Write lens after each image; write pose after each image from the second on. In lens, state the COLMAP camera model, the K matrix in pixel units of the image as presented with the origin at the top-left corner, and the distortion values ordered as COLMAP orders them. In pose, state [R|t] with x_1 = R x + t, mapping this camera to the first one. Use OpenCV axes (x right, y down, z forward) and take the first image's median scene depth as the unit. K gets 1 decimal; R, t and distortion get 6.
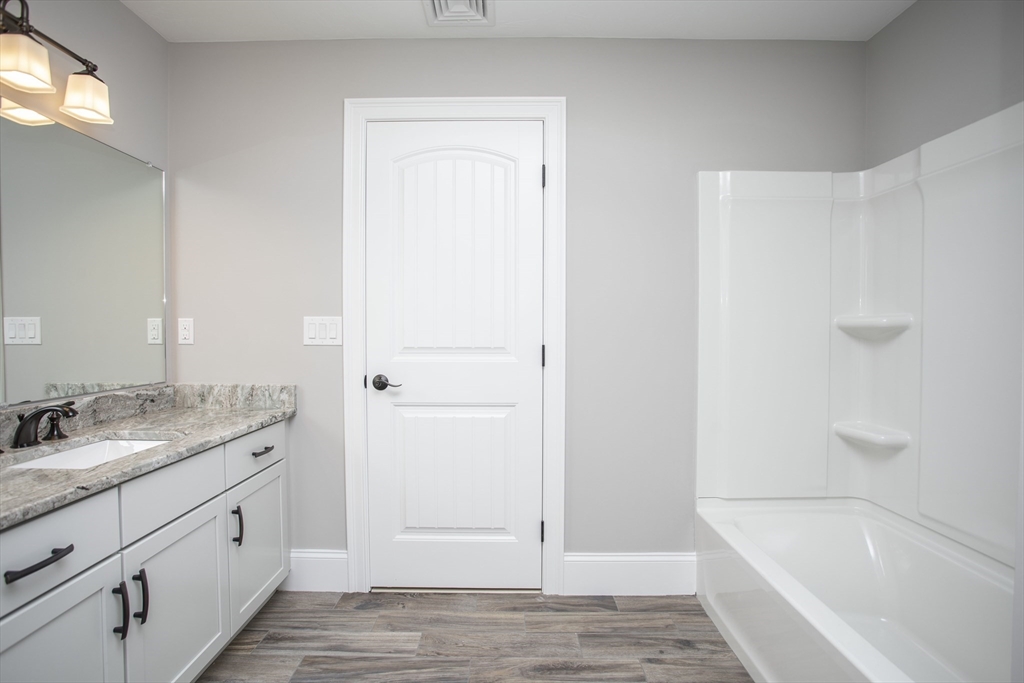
lens RADIAL K [[497.2, 0, 489.0], [0, 497.2, 332.6], [0, 0, 1]] dist [-0.064902, 0.025354]
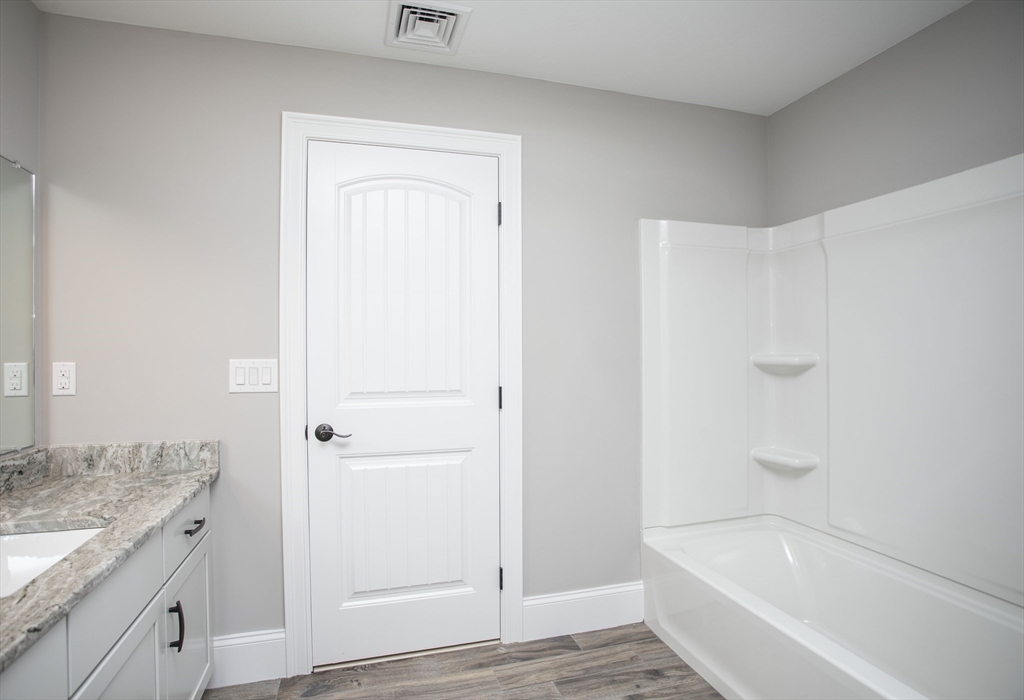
lens RADIAL K [[502.1, 0, 514.5], [0, 502.1, 349.8], [0, 0, 1]] dist [-0.048917, 0.011037]
pose [[0.960749, -0.003291, 0.277398, -0.140418], [0.009270, 0.999752, -0.020244, -0.027098], [-0.277263, 0.022021, 0.960542, 0.043209]]
